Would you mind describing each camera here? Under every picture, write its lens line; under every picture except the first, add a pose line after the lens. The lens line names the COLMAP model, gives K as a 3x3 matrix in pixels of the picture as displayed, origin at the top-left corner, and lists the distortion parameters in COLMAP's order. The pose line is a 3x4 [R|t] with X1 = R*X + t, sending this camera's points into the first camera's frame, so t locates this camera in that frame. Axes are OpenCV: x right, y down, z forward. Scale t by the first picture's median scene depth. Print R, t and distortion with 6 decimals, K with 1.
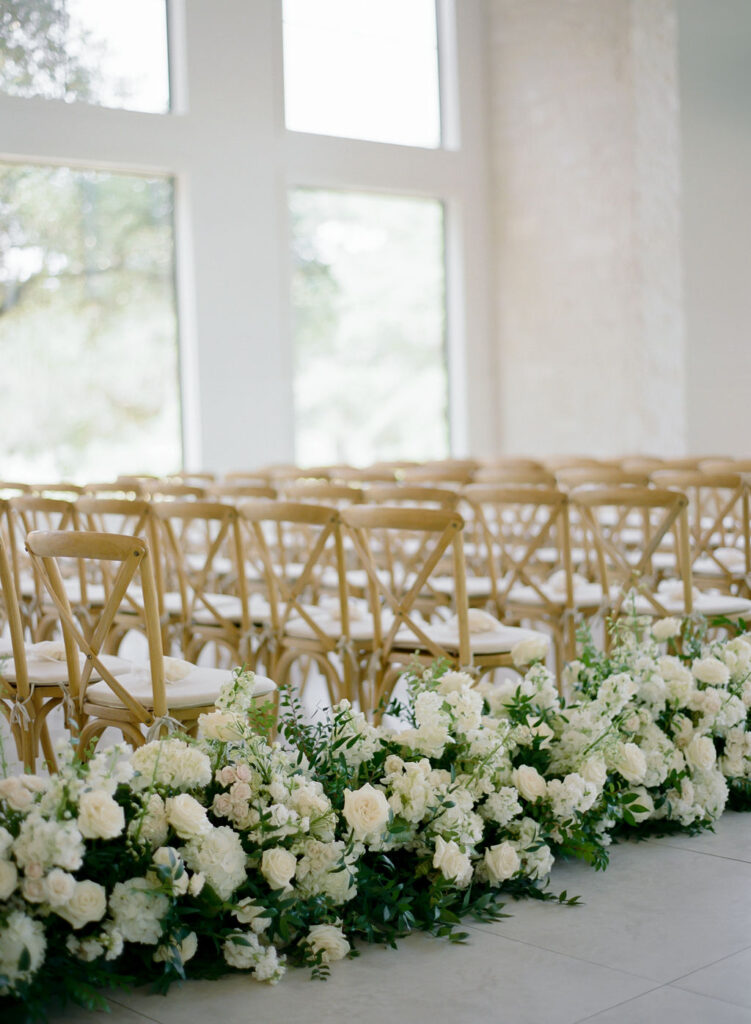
lens RADIAL K [[1813.9, 0, 375.5], [0, 1813.9, 512.0], [0, 0, 1]] dist [-0.039171, -0.174432]
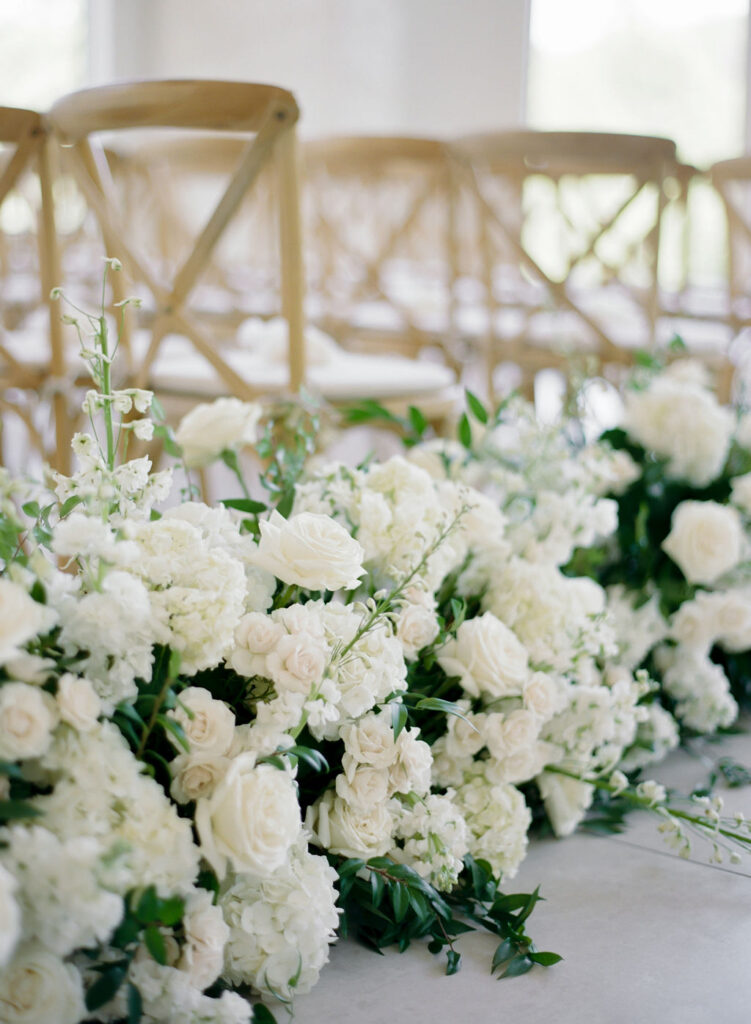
lens RADIAL K [[1813.9, 0, 375.5], [0, 1813.9, 512.0], [0, 0, 1]] dist [-0.039171, -0.174432]
pose [[0.988129, 0.024441, 0.151672, 0.148897], [-0.041014, 0.993399, 0.107124, 0.043680], [-0.148053, -0.112073, 0.982609, 0.676428]]
